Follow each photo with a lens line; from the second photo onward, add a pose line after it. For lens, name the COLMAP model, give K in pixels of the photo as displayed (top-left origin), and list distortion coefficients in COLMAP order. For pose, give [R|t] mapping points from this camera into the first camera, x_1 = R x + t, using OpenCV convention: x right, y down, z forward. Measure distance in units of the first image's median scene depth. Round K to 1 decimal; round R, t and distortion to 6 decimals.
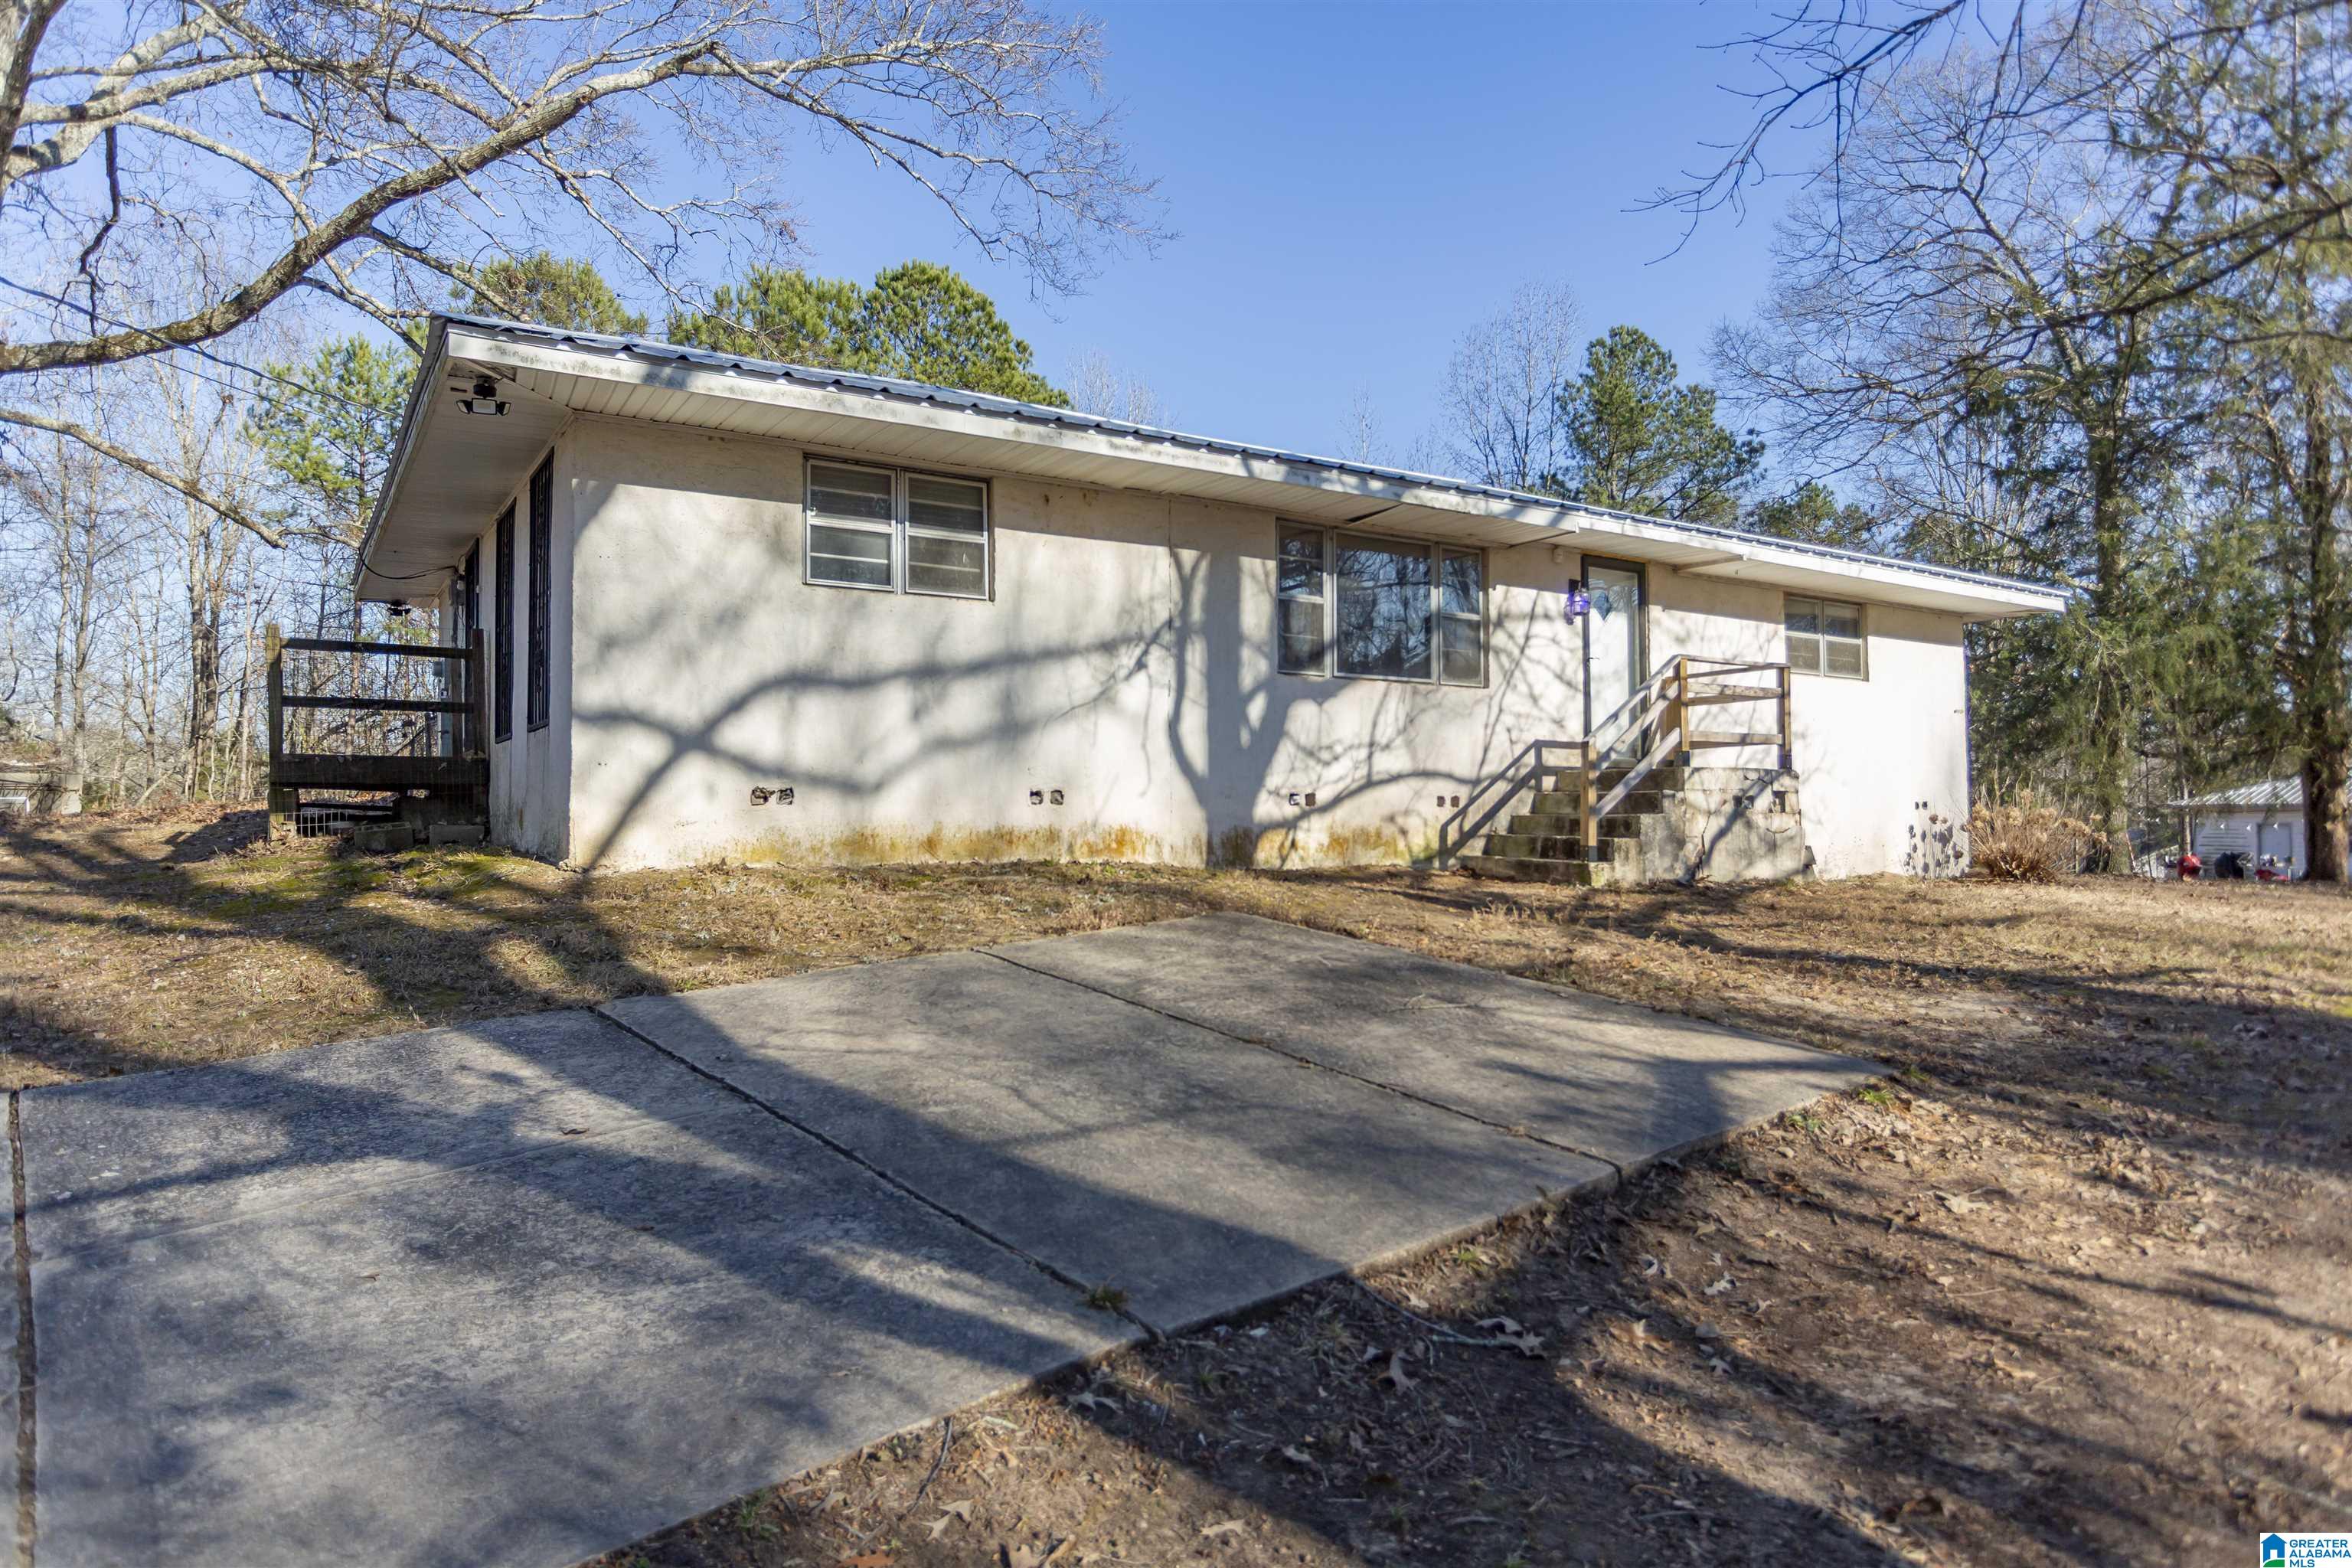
lens RADIAL K [[1441.3, 0, 1170.0], [0, 1441.3, 790.6], [0, 0, 1]] dist [-0.018832, 0.001012]
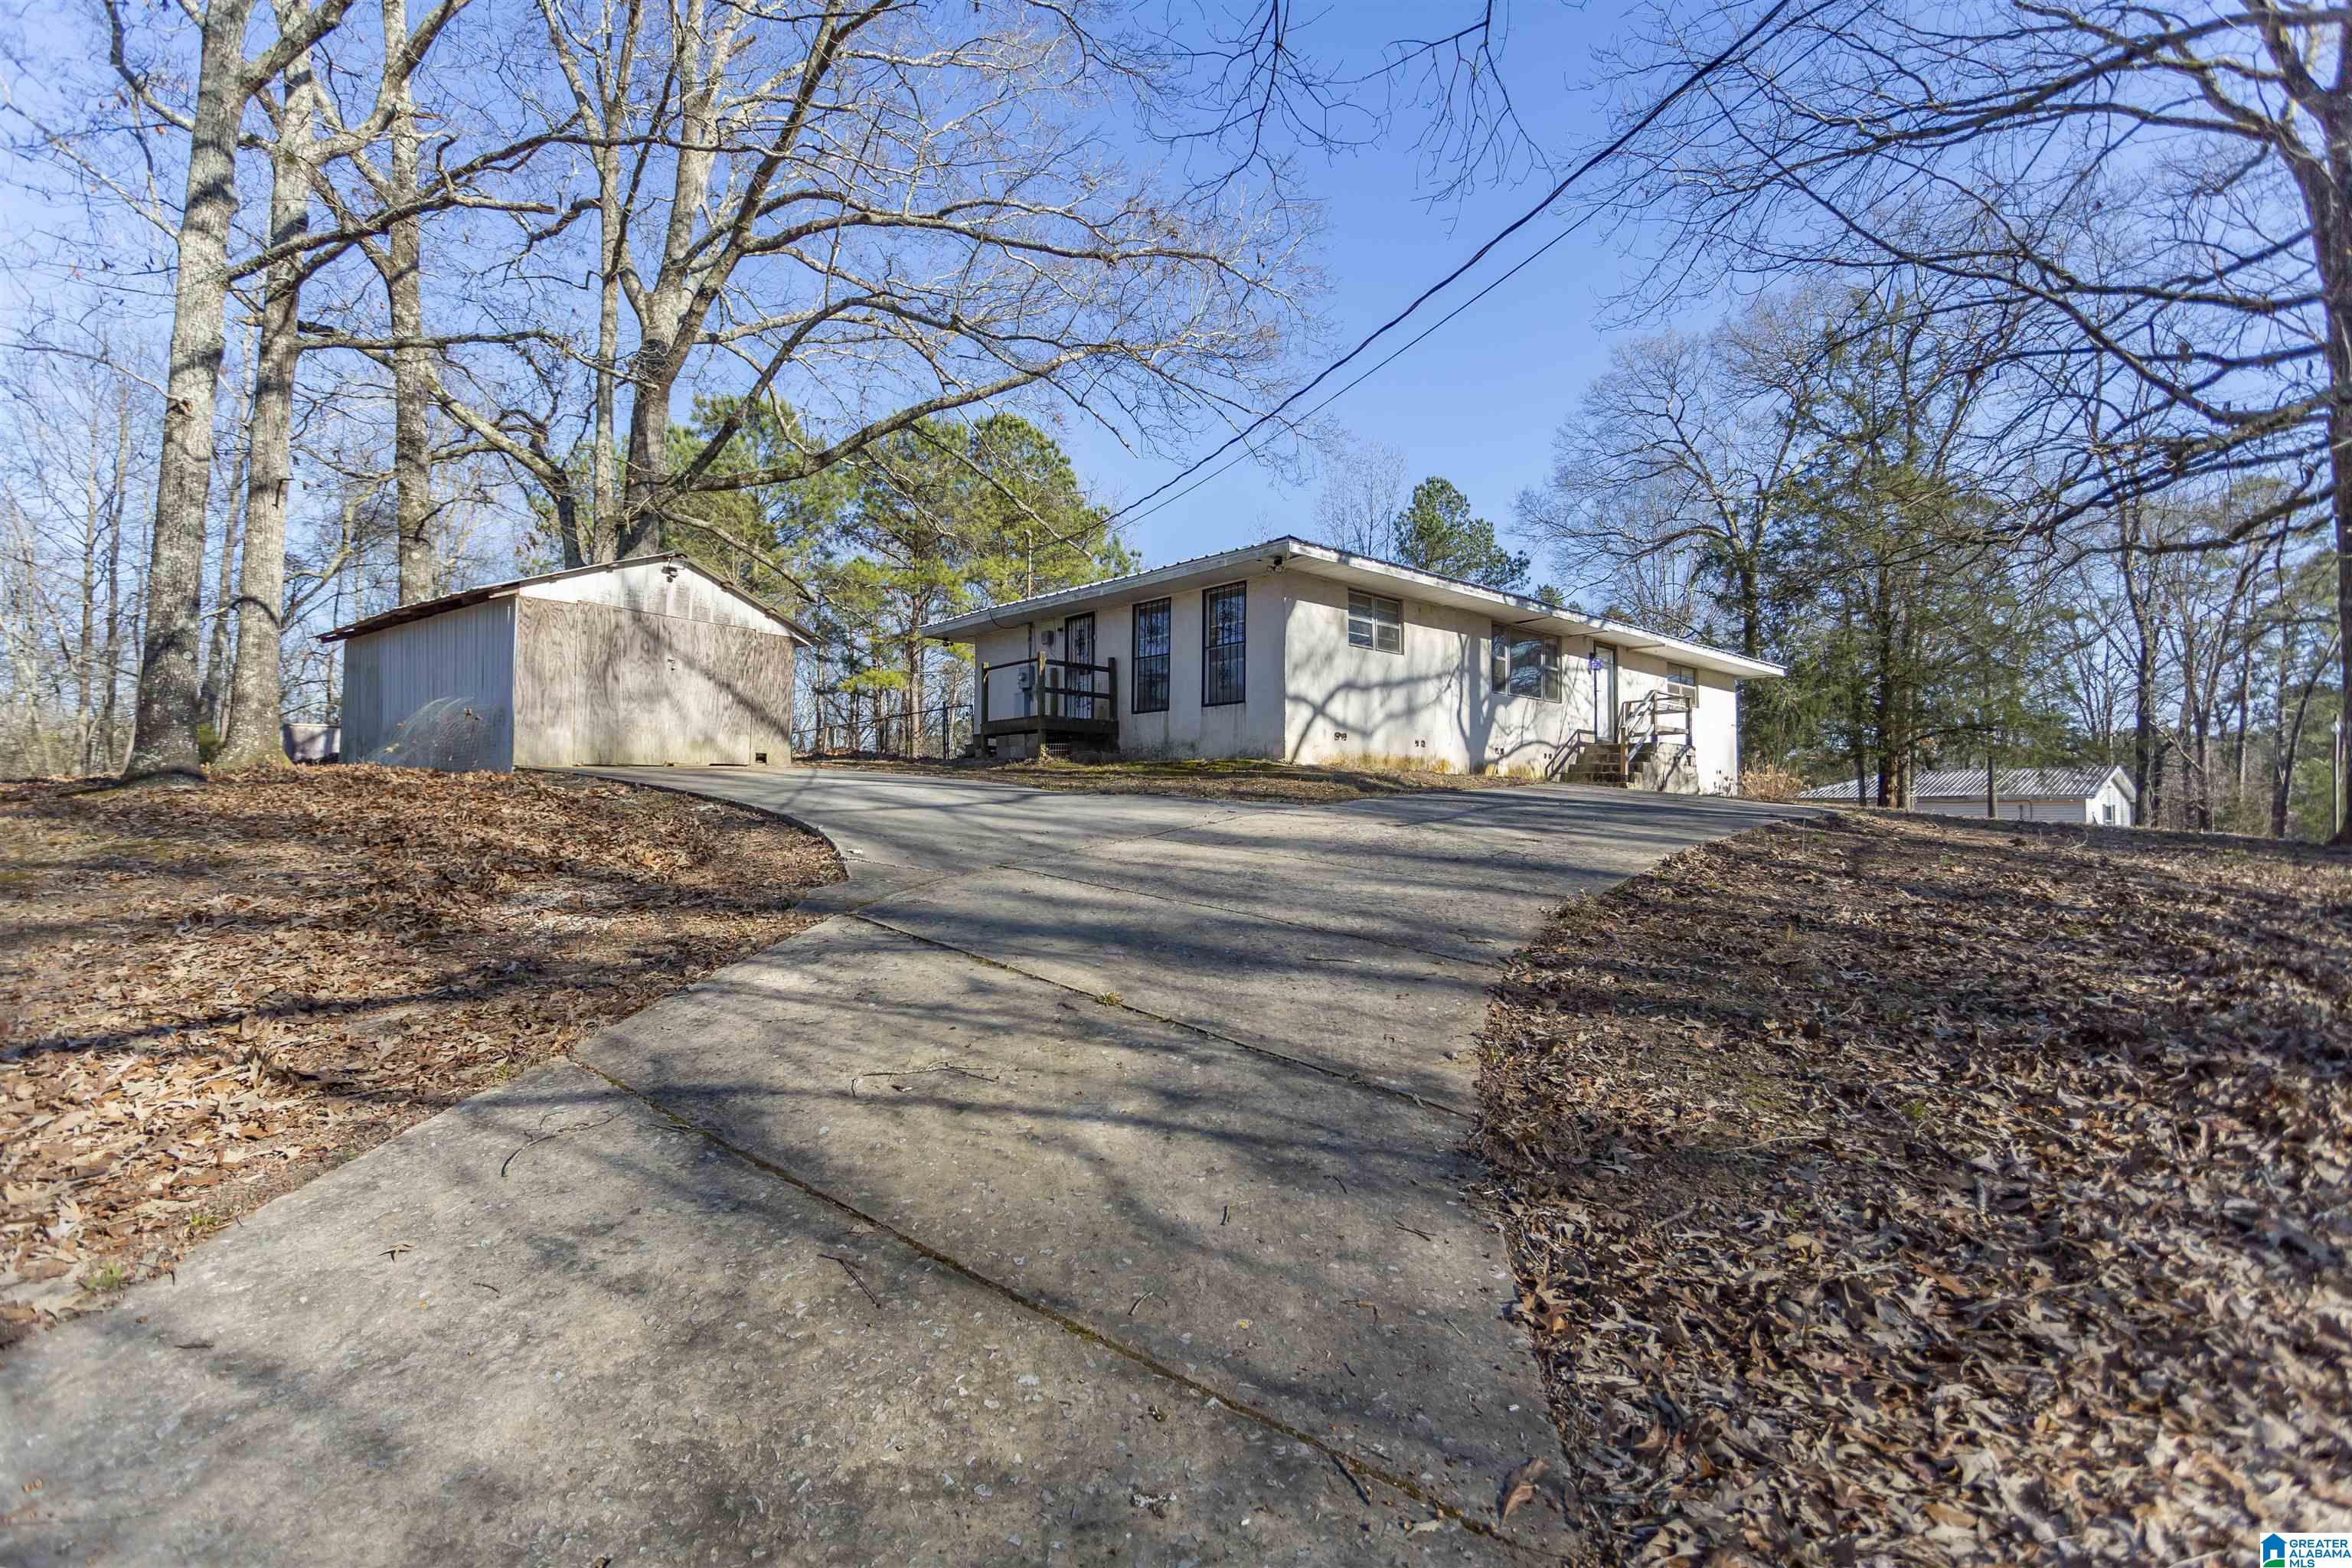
lens RADIAL K [[1134.7, 0, 1170.3], [0, 1134.7, 766.5], [0, 0, 1]] dist [-0.000841, 0.001244]
pose [[0.987771, 0.024576, 0.153965, -0.650785], [-0.020517, 0.999400, -0.027898, 0.086653], [-0.154558, 0.024398, 0.987682, -0.593982]]
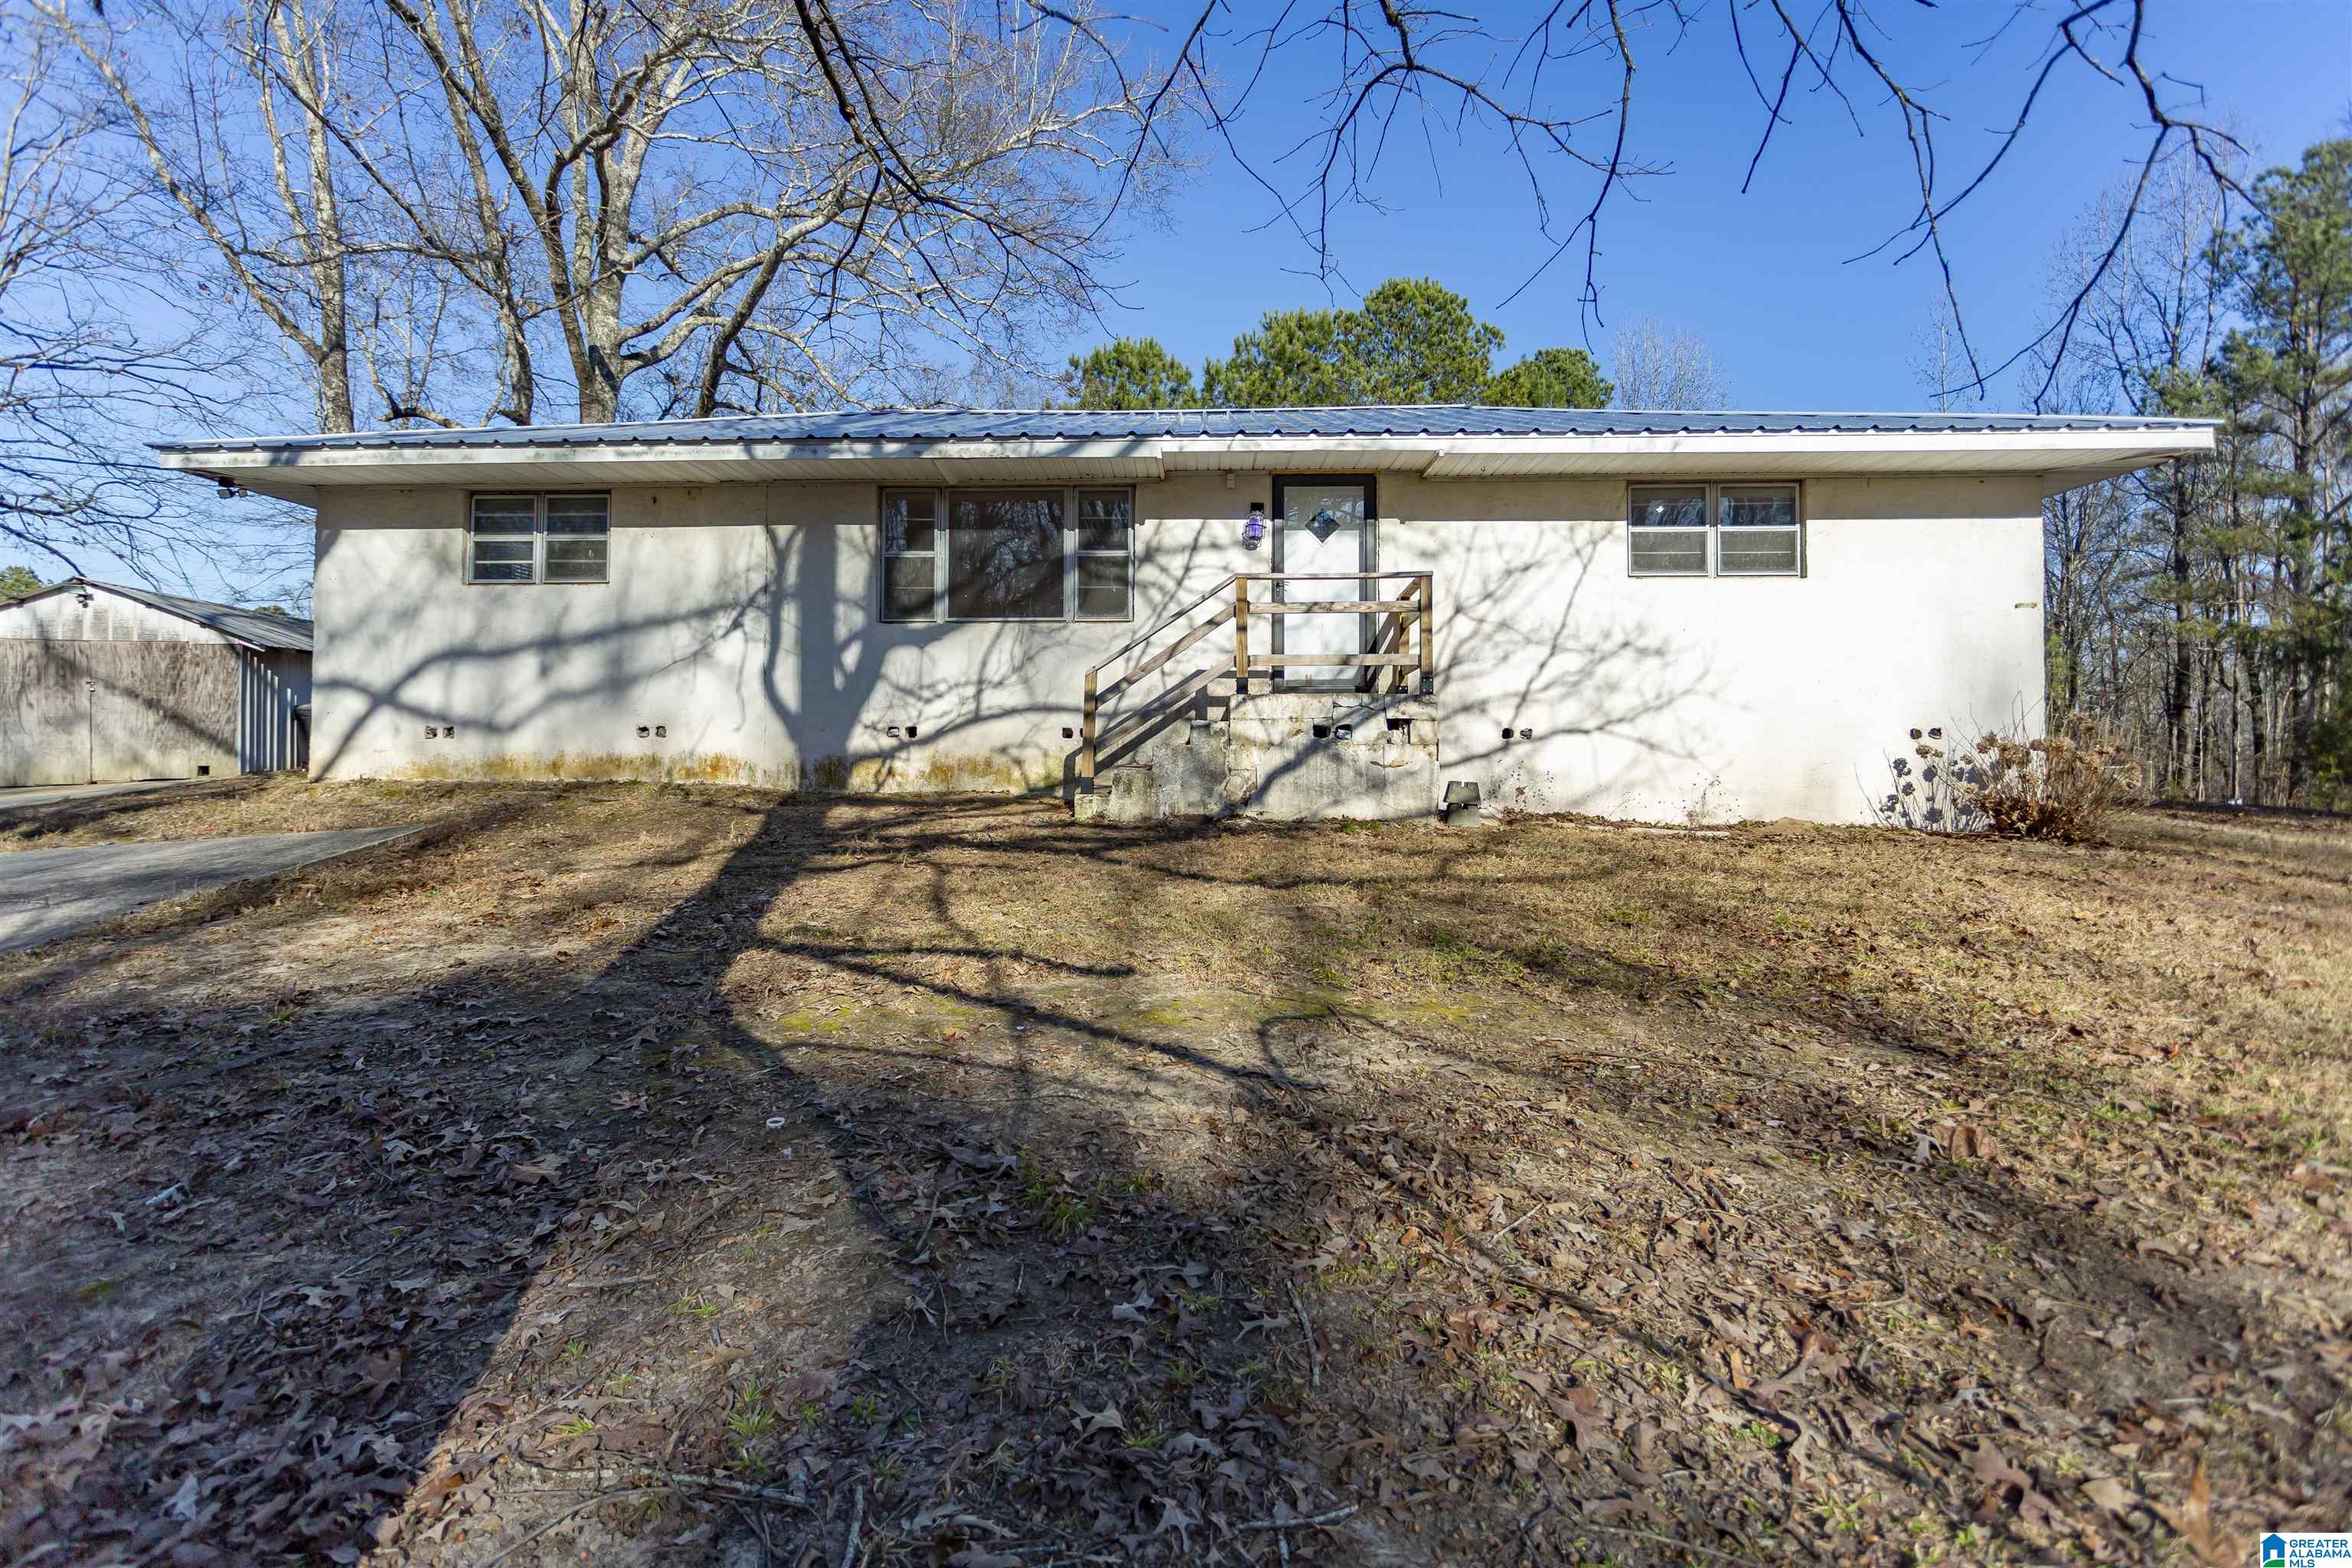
lens RADIAL K [[1134.7, 0, 1170.3], [0, 1134.7, 766.5], [0, 0, 1]] dist [-0.000841, 0.001244]
pose [[0.817243, 0.011013, -0.576188, 0.779047], [0.011296, 0.999319, 0.035123, 0.003472], [0.576183, -0.035213, 0.816562, 0.385485]]
